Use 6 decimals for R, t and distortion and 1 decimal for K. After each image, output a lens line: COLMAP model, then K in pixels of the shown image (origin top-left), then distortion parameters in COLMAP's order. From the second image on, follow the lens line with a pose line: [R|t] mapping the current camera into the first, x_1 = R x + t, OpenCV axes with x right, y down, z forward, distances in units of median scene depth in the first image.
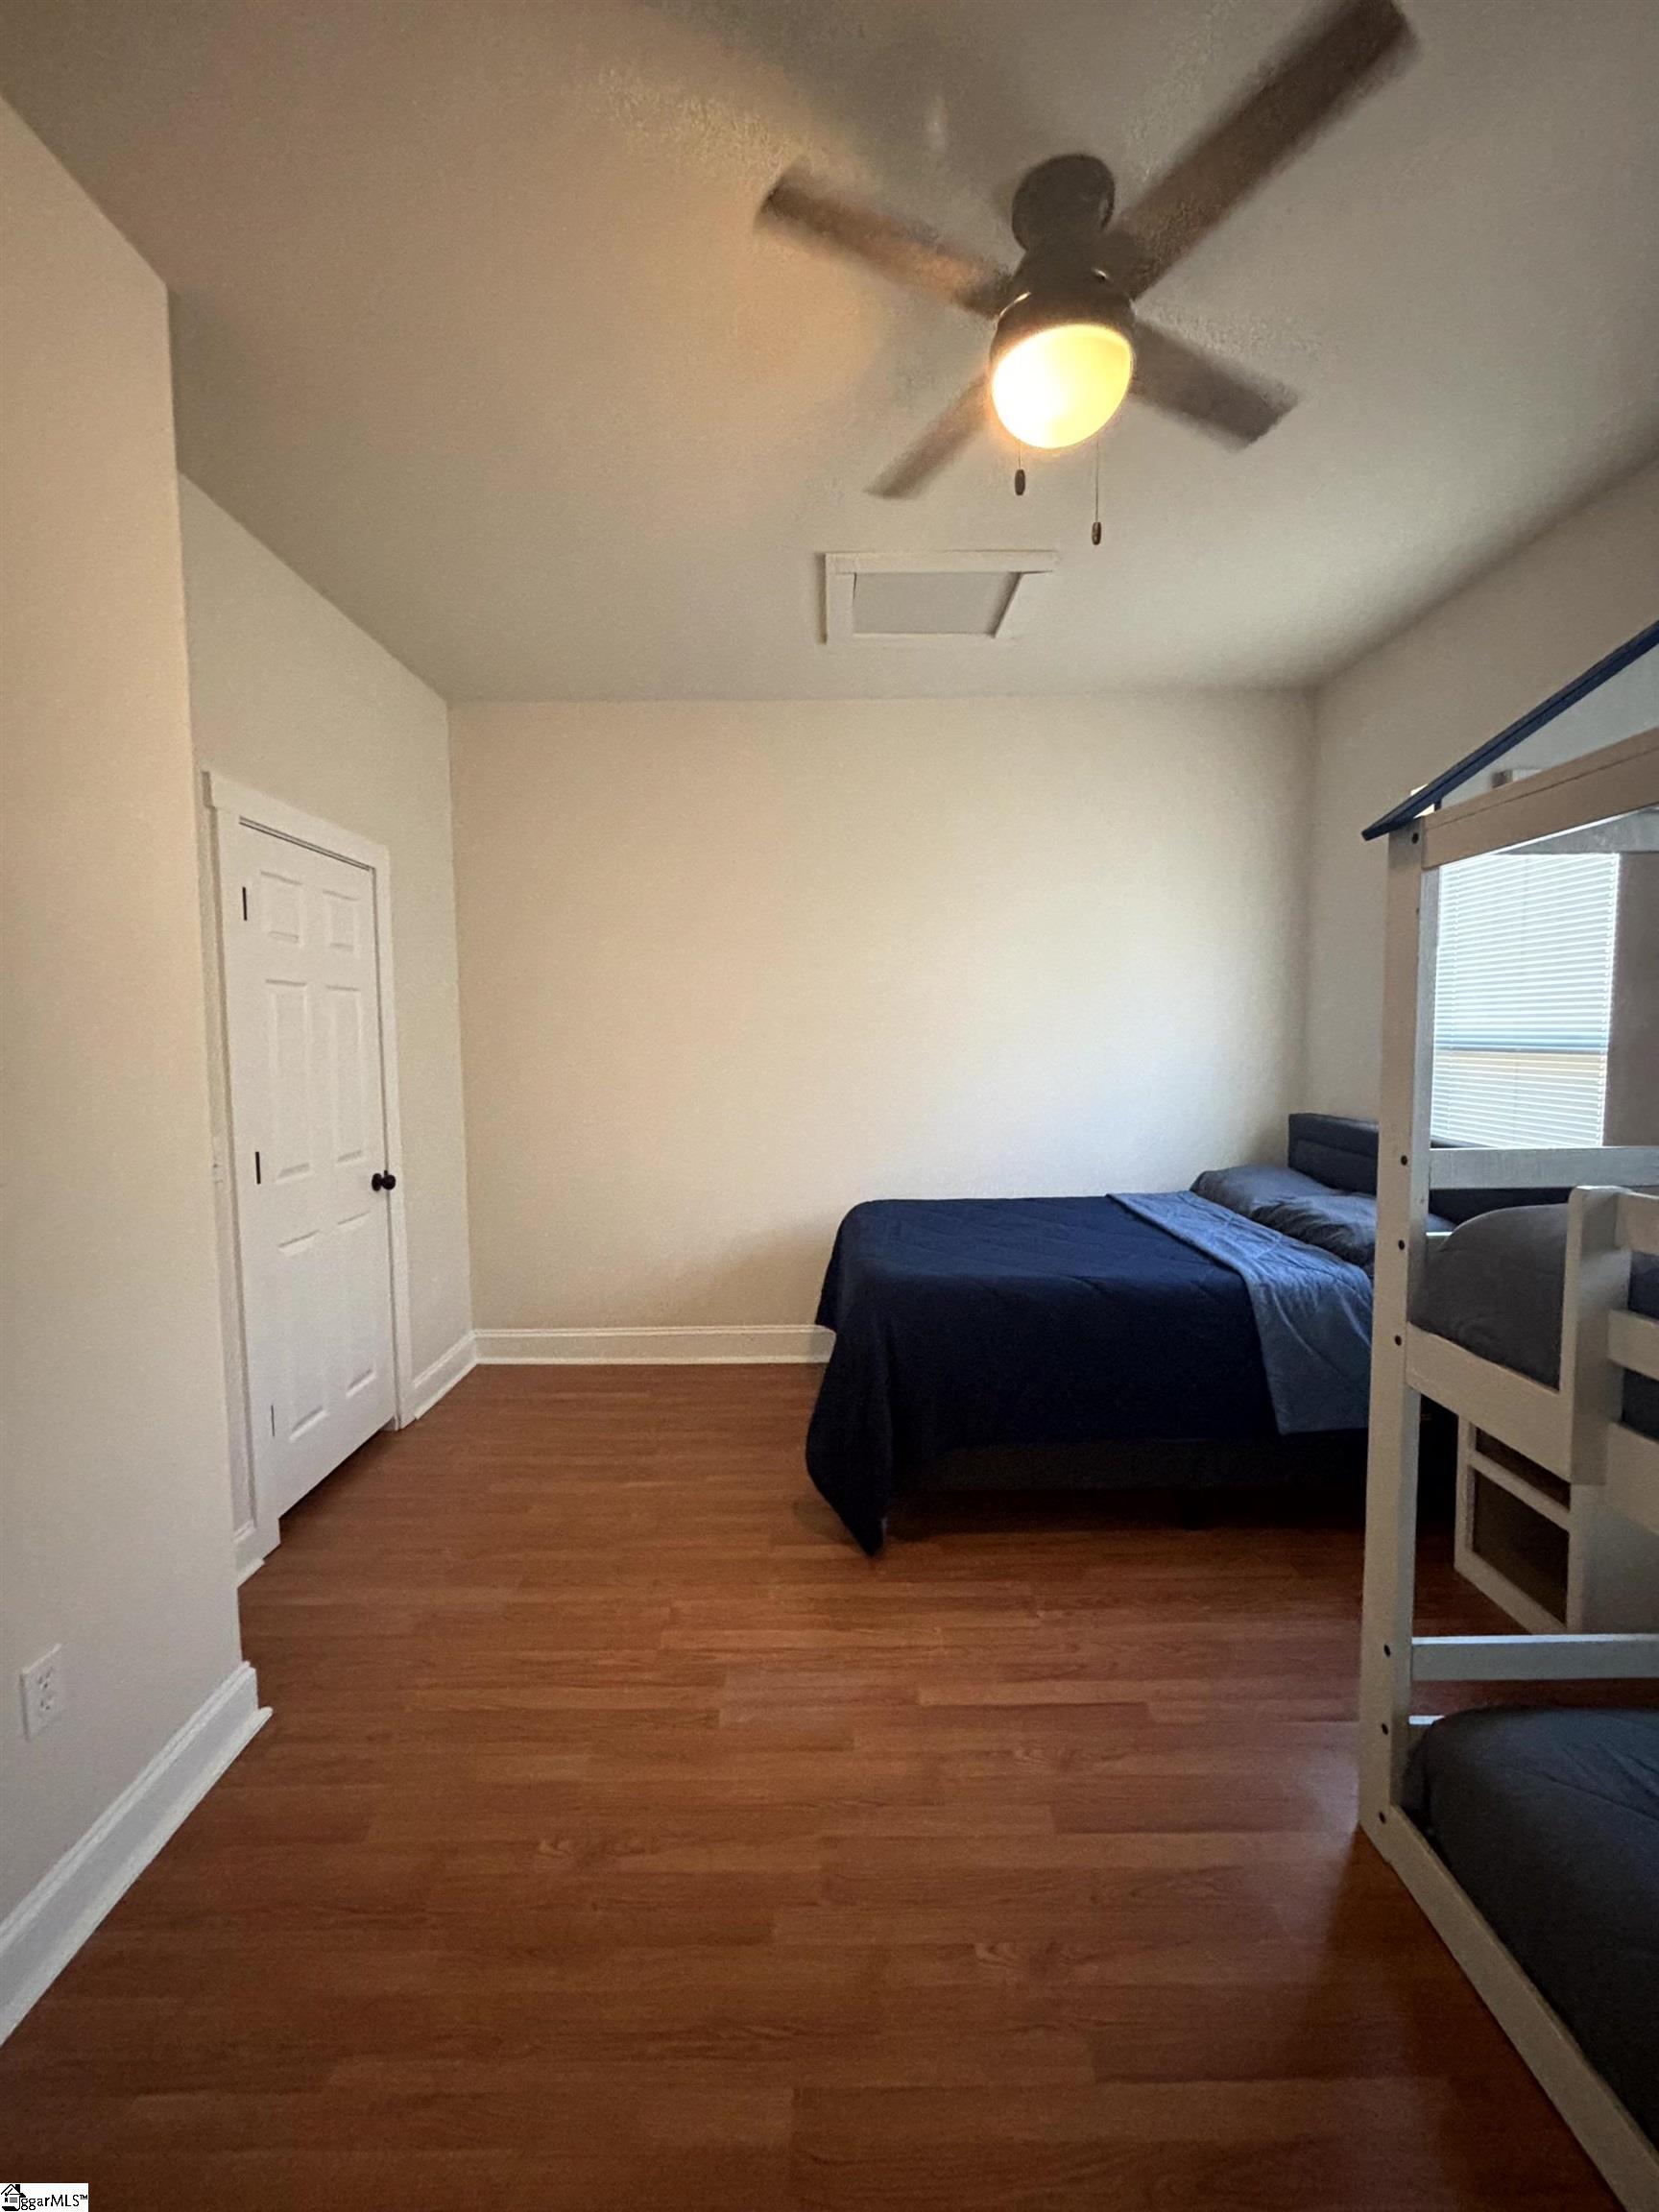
lens RADIAL K [[887.6, 0, 828.2], [0, 887.6, 1105.1], [0, 0, 1]] dist [0.003107, -0.000588]
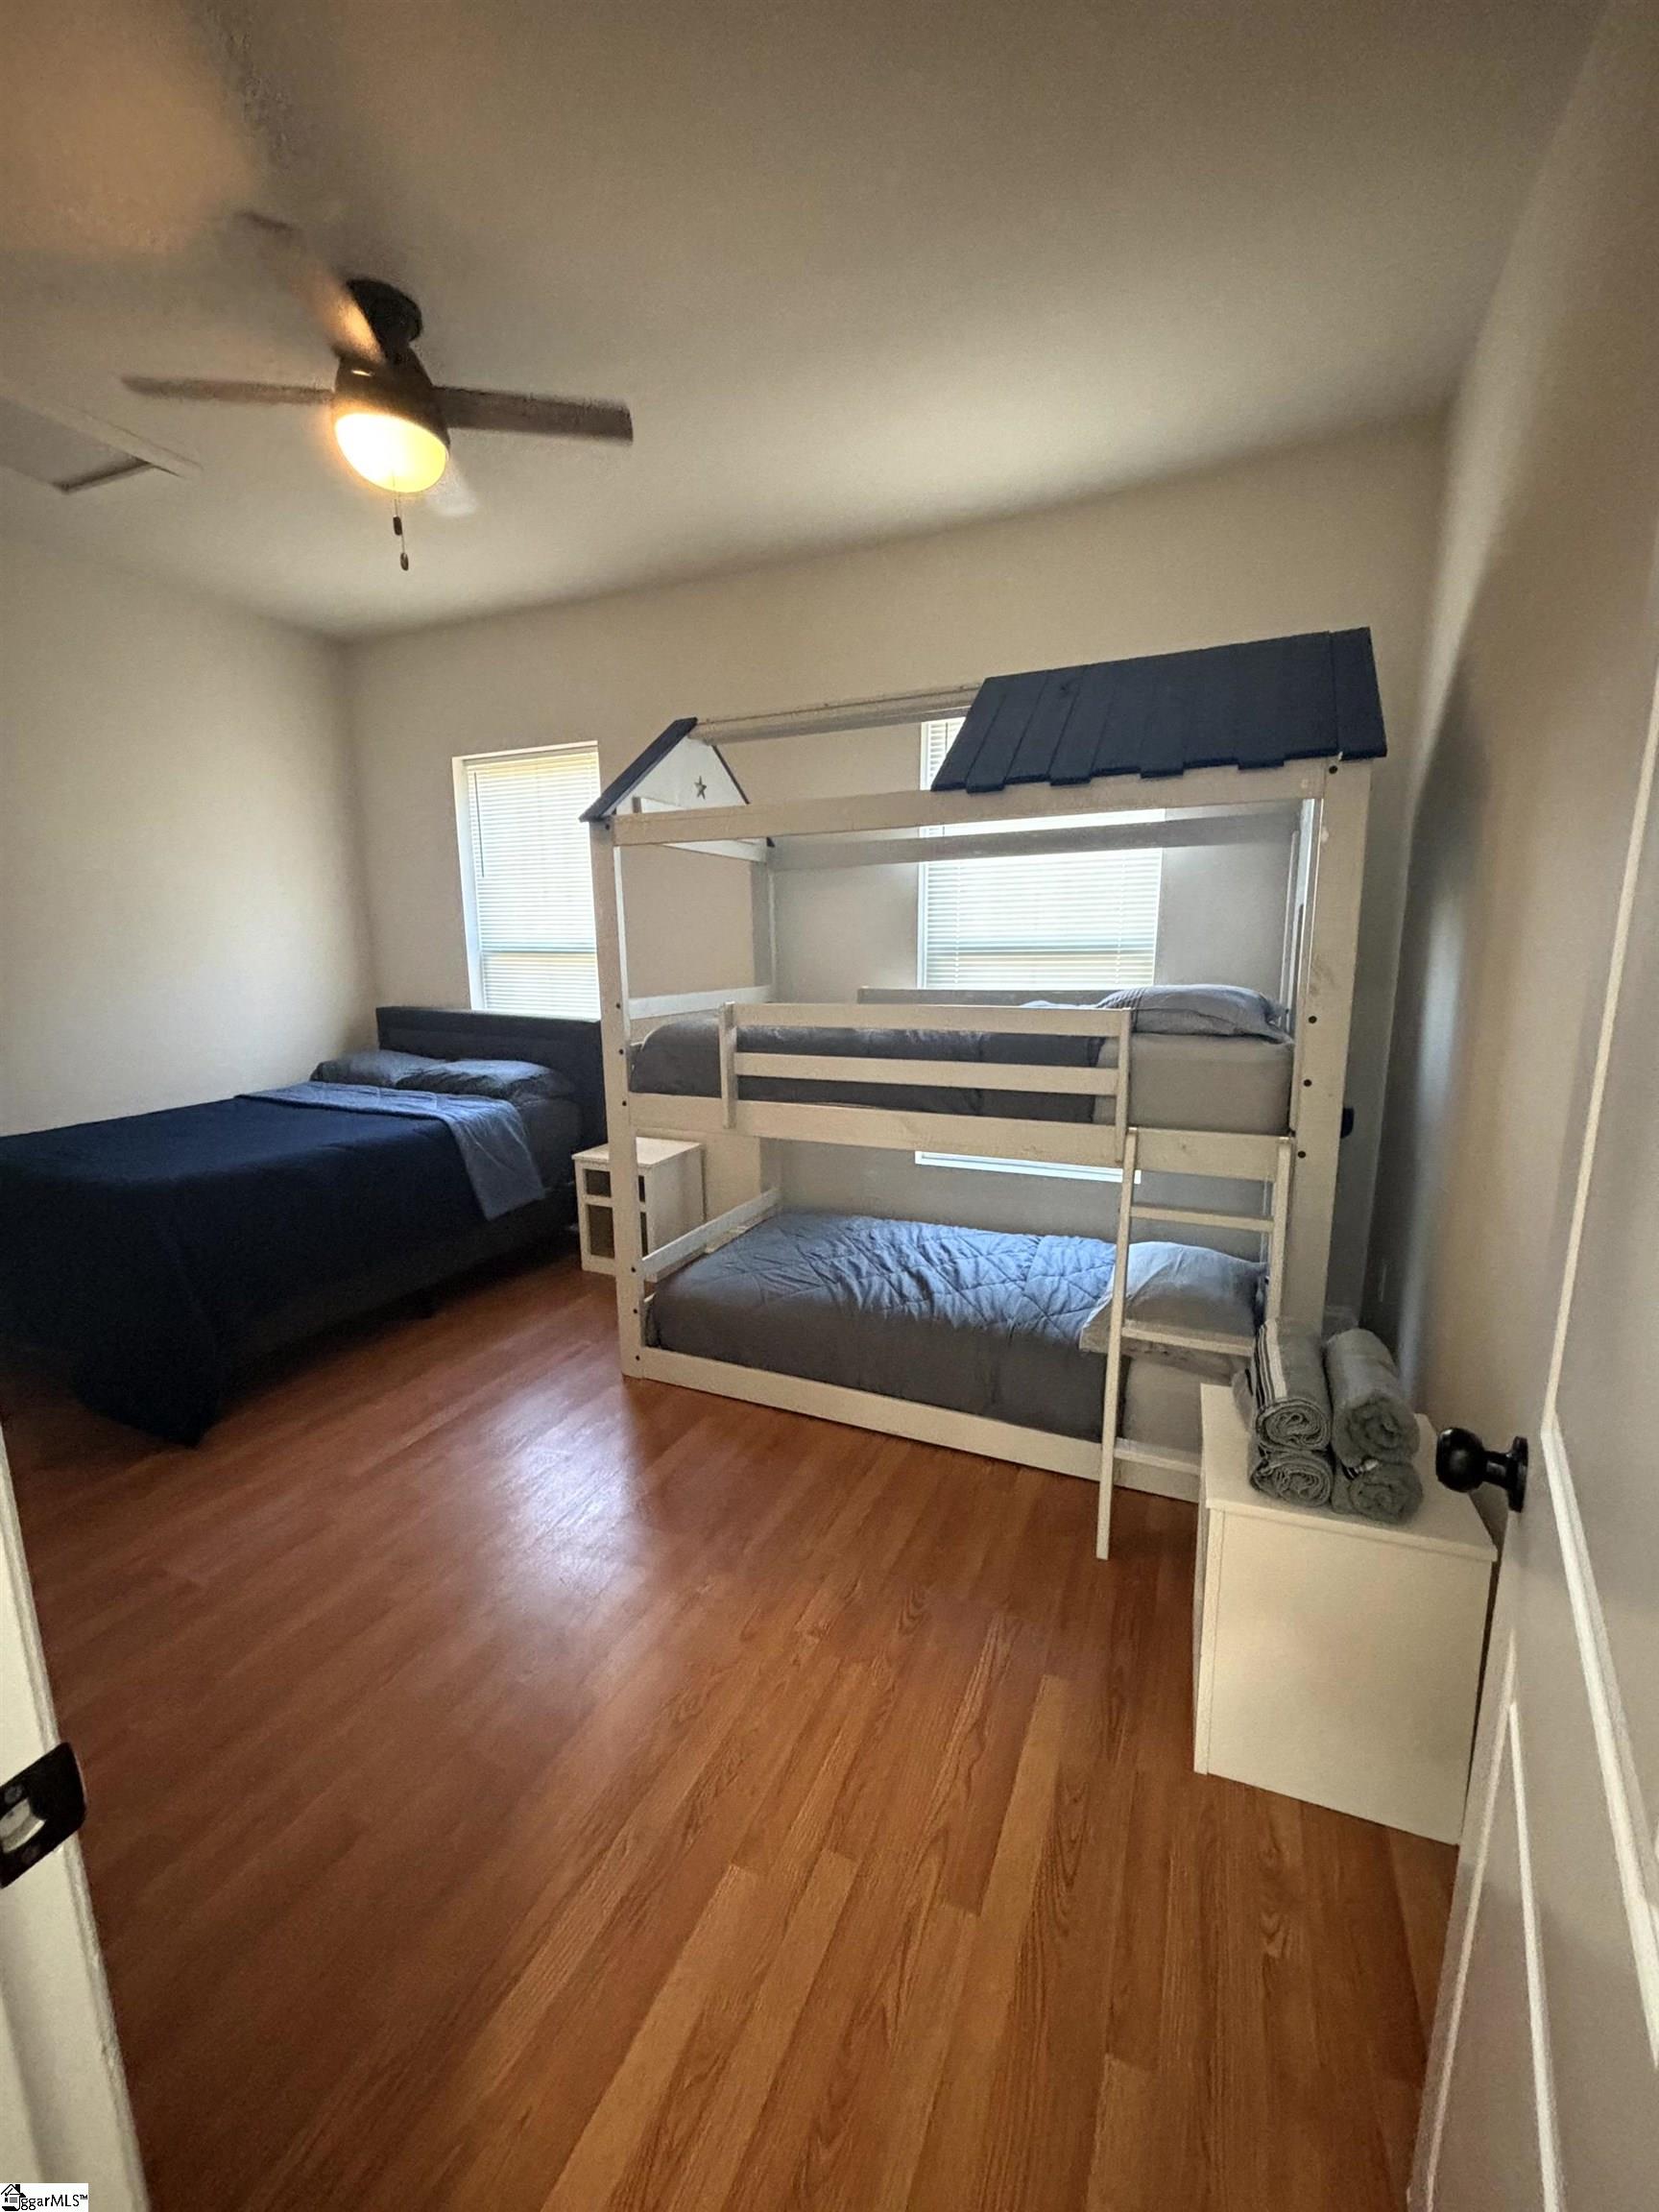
lens RADIAL K [[887.6, 0, 826.8], [0, 887.6, 1098.2], [0, 0, 1]] dist [0.003107, -0.000588]
pose [[0.424365, -0.152099, 0.892626, -0.574917], [0.069903, 0.988352, 0.135178, 0.022538], [-0.902789, 0.005032, 0.430054, -0.122593]]
